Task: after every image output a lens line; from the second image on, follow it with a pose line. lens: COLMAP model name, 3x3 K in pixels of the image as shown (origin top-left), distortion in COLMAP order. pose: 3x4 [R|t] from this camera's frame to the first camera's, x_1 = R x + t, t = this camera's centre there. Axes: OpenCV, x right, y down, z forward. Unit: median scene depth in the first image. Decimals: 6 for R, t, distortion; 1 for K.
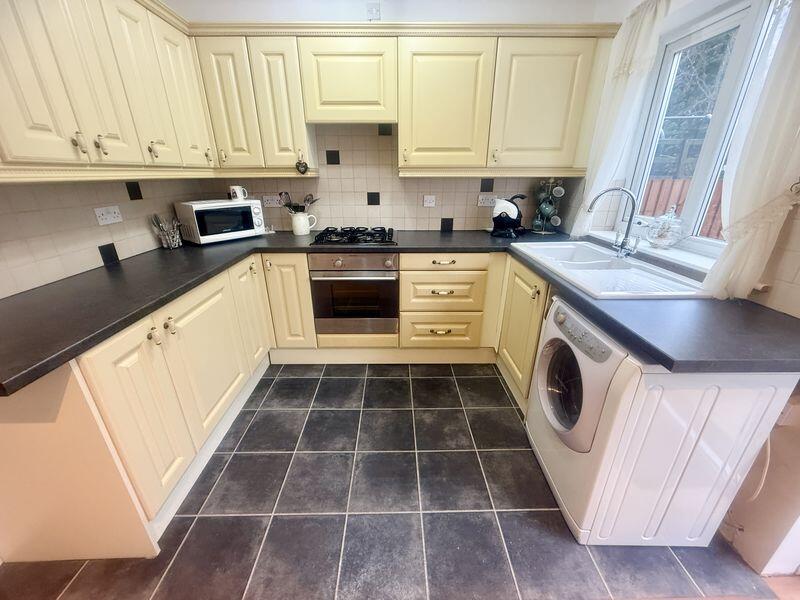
lens RADIAL K [[317.5, 0, 399.6], [0, 317.5, 299.5], [0, 0, 1]] dist [0.001964, -0.000127]
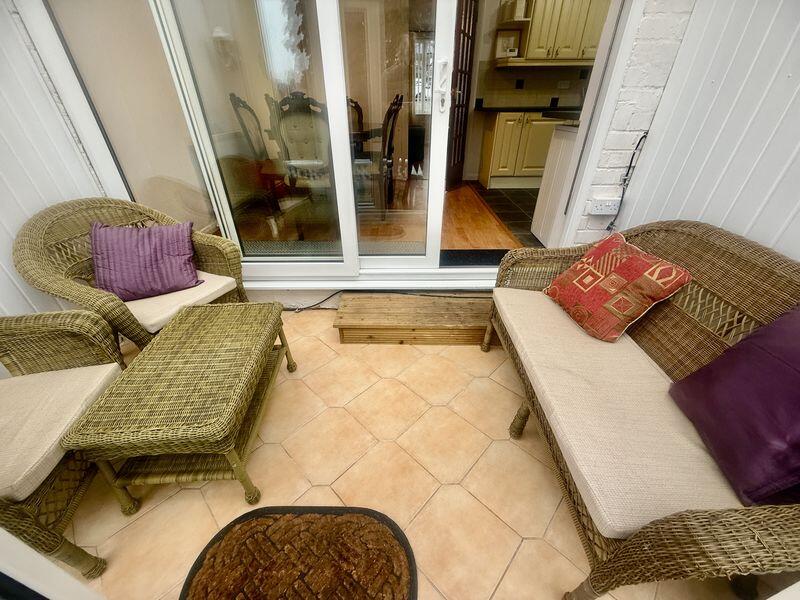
lens RADIAL K [[317.5, 0, 399.9], [0, 317.5, 300.3], [0, 0, 1]] dist [0.001964, -0.000127]
pose [[-0.014953, 0.538699, -0.842366, 2.952849], [-0.367523, 0.780525, 0.505675, 0.368624], [0.929894, 0.317150, 0.186313, -0.155948]]
